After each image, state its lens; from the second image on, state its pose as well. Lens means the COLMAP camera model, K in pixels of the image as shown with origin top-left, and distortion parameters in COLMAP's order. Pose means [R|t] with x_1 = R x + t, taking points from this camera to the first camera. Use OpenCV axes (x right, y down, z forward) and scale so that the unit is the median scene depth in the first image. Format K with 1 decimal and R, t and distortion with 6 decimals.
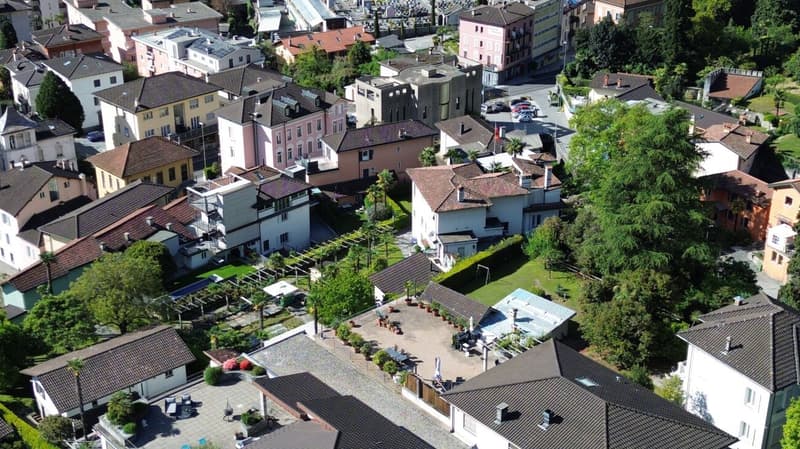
lens RADIAL K [[1109.2, 0, 397.7], [0, 1109.2, 224.2], [0, 0, 1]] dist [0.150778, 0.000000]
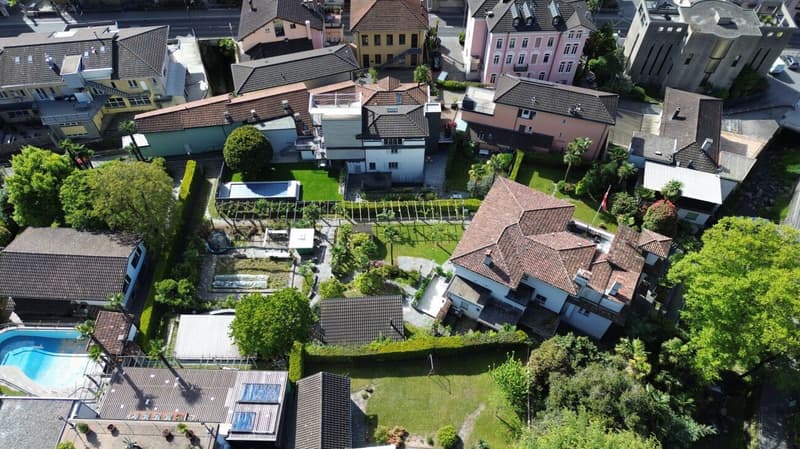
lens RADIAL K [[565.6, 0, 400.9], [0, 565.6, 226.5], [0, 0, 1]] dist [0.058700, -0.049941]
pose [[0.737050, 0.552780, -0.388835, 0.119039], [-0.296013, 0.781258, 0.549557, -0.195119], [0.607564, -0.289950, 0.739456, 0.461390]]
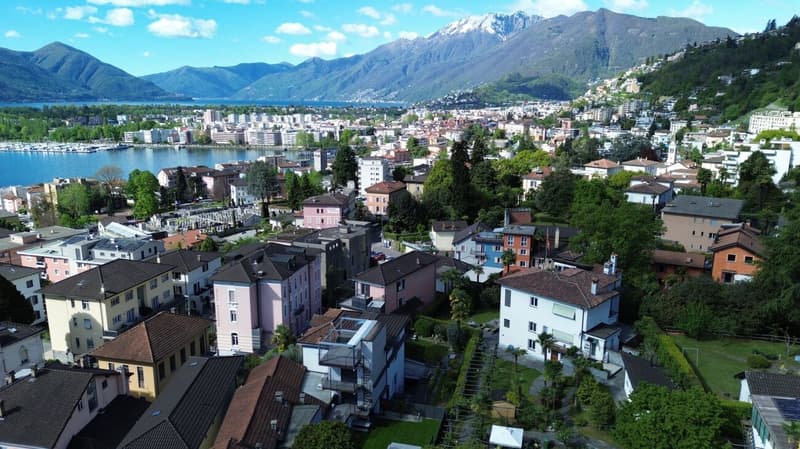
lens RADIAL K [[565.6, 0, 400.9], [0, 565.6, 222.7], [0, 0, 1]] dist [0.058700, -0.049941]
pose [[0.857455, -0.110041, 0.502655, -0.251765], [0.221099, 0.960881, -0.166806, -0.025800], [-0.464636, 0.254164, 0.848242, 0.454487]]
